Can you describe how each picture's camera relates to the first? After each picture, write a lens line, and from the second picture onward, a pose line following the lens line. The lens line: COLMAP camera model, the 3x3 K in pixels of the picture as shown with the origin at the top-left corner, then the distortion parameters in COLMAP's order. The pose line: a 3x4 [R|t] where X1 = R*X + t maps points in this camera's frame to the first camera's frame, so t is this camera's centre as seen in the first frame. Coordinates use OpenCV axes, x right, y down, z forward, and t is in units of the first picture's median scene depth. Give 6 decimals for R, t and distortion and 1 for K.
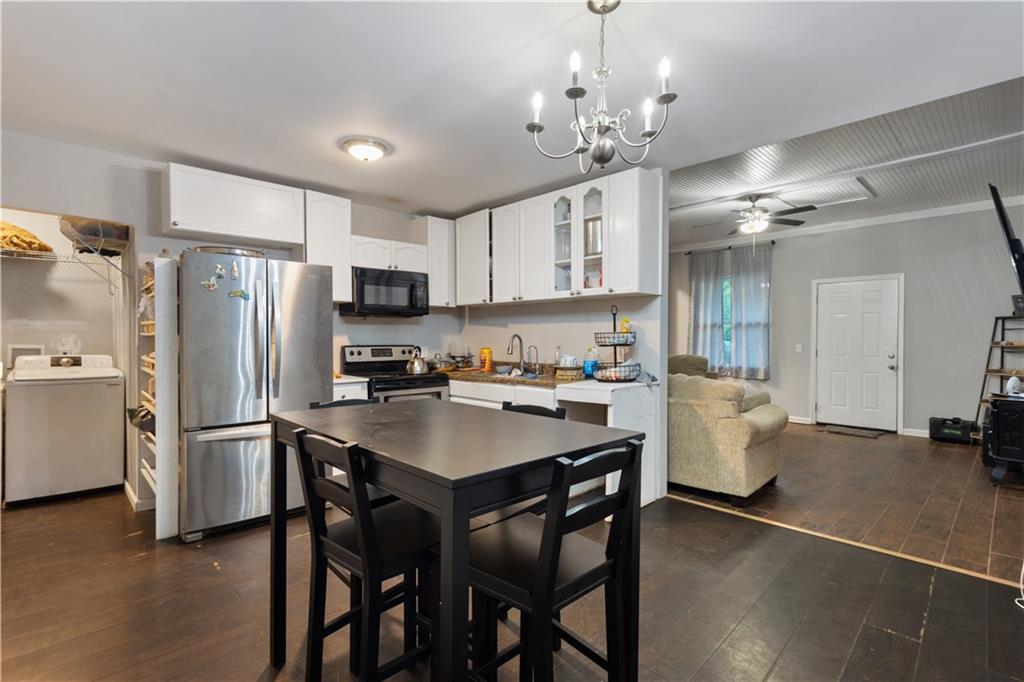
lens RADIAL K [[471.4, 0, 510.2], [0, 471.4, 345.3], [0, 0, 1]] dist [0.001086, -0.000741]
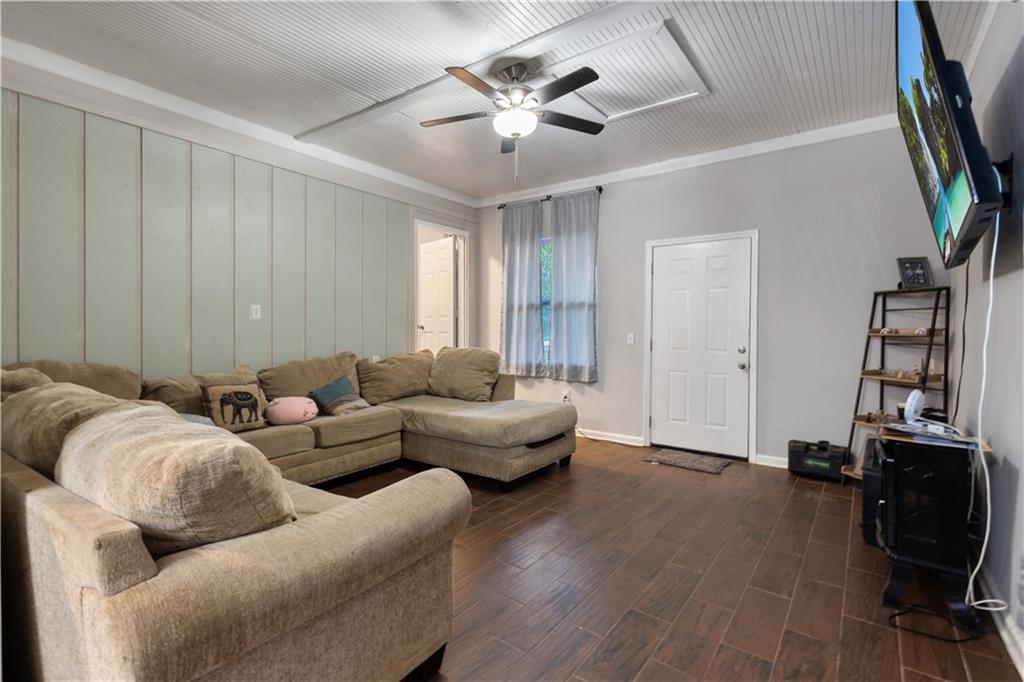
lens RADIAL K [[471.4, 0, 514.0], [0, 471.4, 337.2], [0, 0, 1]] dist [0.001086, -0.000741]
pose [[0.984877, 0.007261, 0.173105, 0.360110], [-0.006797, 0.999972, -0.003276, 0.008859], [-0.173124, 0.002050, 0.984898, 0.377654]]
